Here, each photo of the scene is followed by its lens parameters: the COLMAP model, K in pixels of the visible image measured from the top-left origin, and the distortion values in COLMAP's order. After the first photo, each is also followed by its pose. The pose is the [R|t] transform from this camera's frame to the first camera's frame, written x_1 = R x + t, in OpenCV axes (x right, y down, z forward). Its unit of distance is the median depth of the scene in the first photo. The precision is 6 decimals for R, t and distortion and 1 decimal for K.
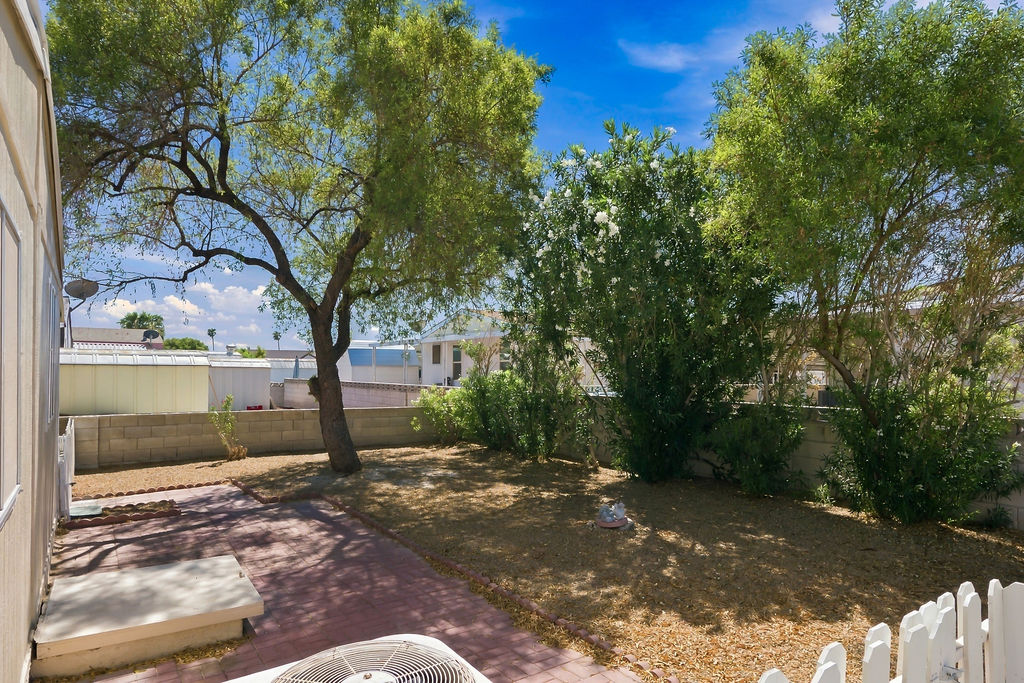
lens RADIAL K [[593.9, 0, 512.0], [0, 593.9, 329.2], [0, 0, 1]] dist [0.005421, 0.001461]
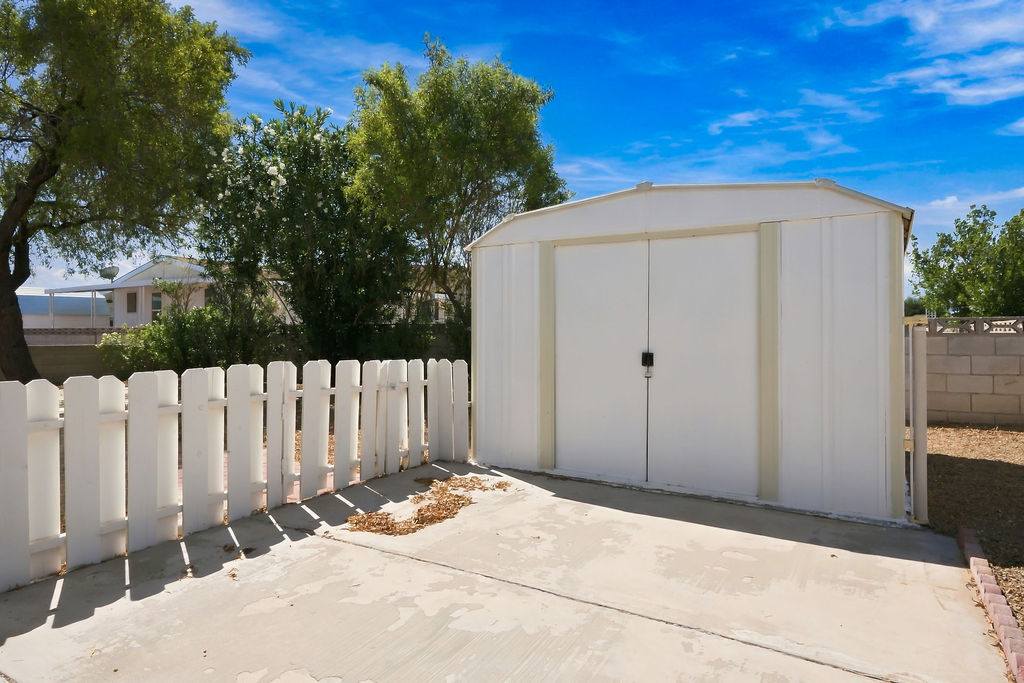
lens RADIAL K [[593.9, 0, 512.0], [0, 593.9, 329.2], [0, 0, 1]] dist [0.005421, 0.001461]
pose [[0.903916, 0.004394, 0.427687, 0.042280], [-0.022524, 0.999049, 0.037340, 0.076172], [-0.427117, -0.043385, 0.903155, -0.331732]]
